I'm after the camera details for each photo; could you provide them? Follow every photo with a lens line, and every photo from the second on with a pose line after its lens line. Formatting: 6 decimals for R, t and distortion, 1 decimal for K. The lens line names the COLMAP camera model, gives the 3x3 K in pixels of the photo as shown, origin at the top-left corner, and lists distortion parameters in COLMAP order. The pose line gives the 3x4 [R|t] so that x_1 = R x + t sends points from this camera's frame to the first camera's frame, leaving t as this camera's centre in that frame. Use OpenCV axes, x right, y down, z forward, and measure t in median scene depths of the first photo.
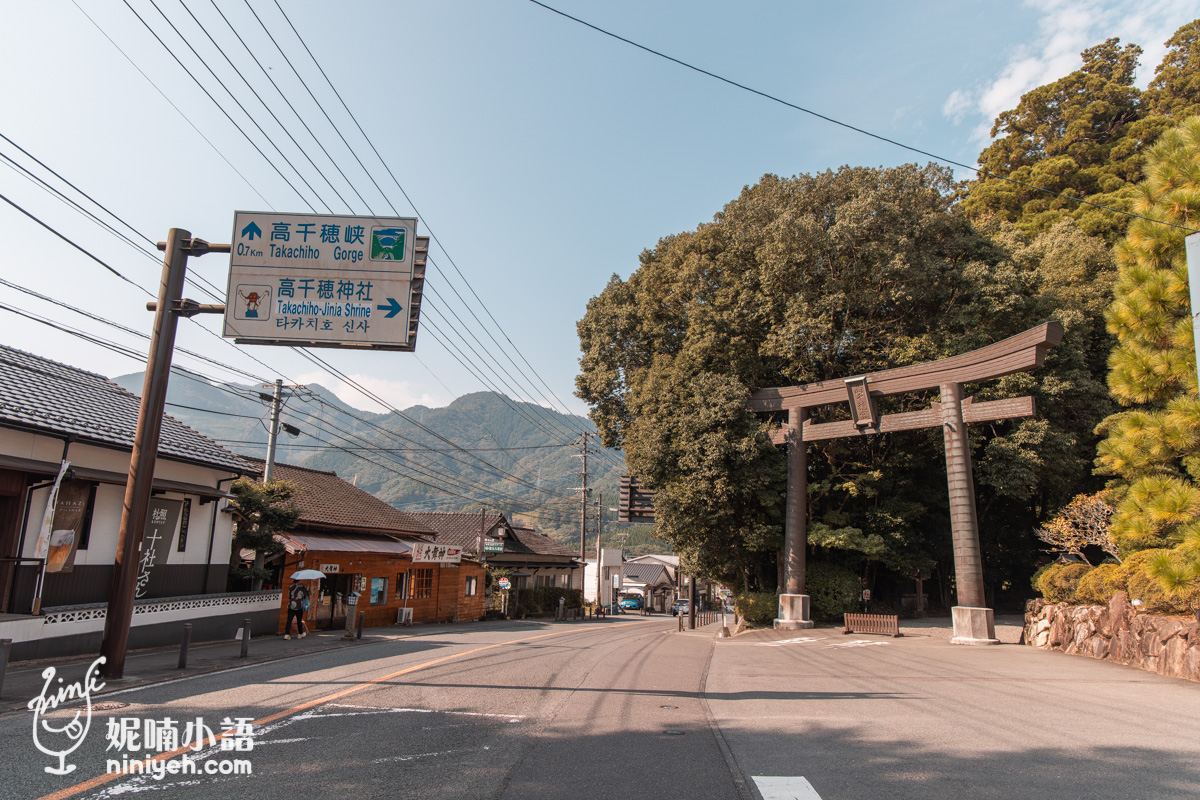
lens RADIAL K [[799.9, 0, 602.4], [0, 799.9, 399.8], [0, 0, 1]] dist [0.007357, -0.000267]
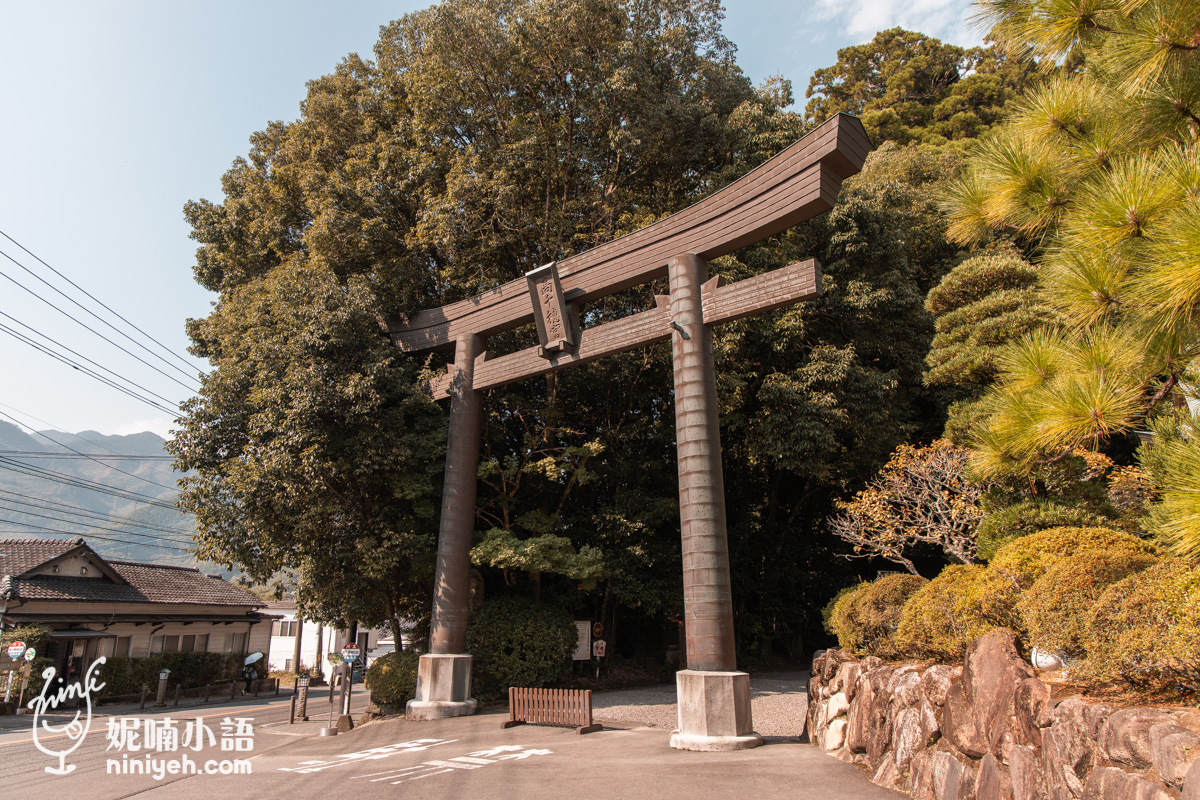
lens RADIAL K [[799.9, 0, 598.3], [0, 799.9, 400.9], [0, 0, 1]] dist [0.007357, -0.000267]
pose [[0.986230, 0.014894, 0.164706, 0.264517], [-0.004671, 0.998048, -0.062284, 0.104308], [-0.165312, 0.060657, 0.984374, 0.436407]]
